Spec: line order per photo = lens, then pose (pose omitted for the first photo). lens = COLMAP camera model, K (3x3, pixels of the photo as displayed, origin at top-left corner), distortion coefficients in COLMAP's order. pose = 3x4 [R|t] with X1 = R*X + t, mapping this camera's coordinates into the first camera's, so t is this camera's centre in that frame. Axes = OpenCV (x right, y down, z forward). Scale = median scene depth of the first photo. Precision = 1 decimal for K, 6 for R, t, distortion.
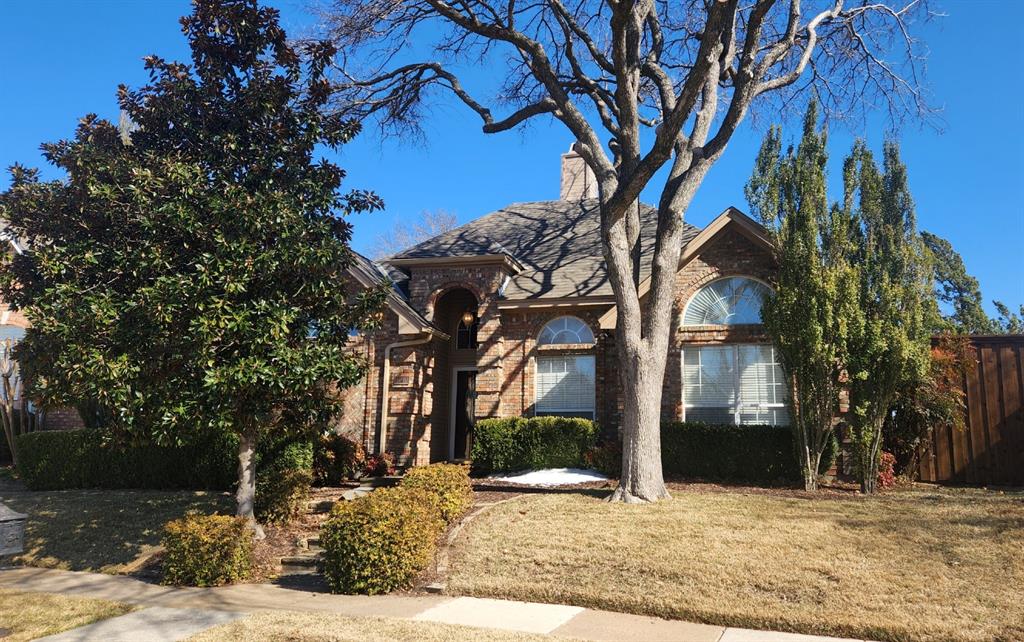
lens RADIAL K [[750.8, 0, 512.1], [0, 750.8, 321.7], [0, 0, 1]] dist [0.003502, 0.000939]
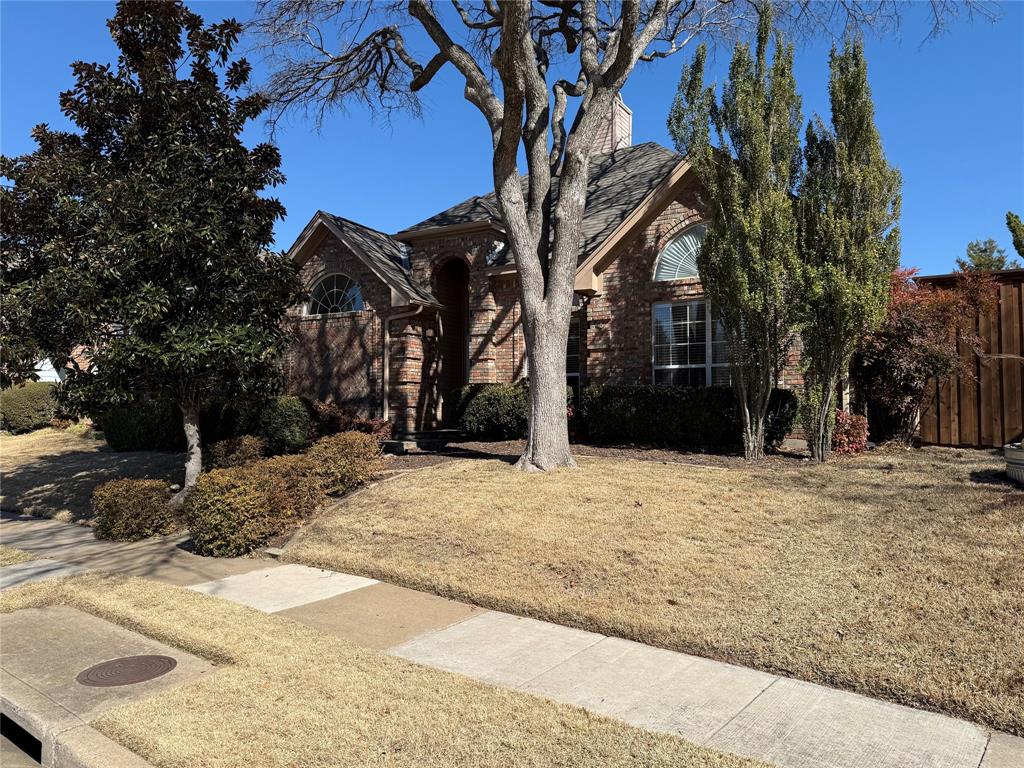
lens RADIAL K [[697.5, 0, 509.6], [0, 697.5, 387.5], [0, 0, 1]] dist [0.005040, -0.007188]
pose [[0.961937, -0.025718, -0.272059, 0.348794], [0.063637, 0.989273, 0.131490, 0.013535], [0.265759, -0.143798, 0.953255, 0.140204]]
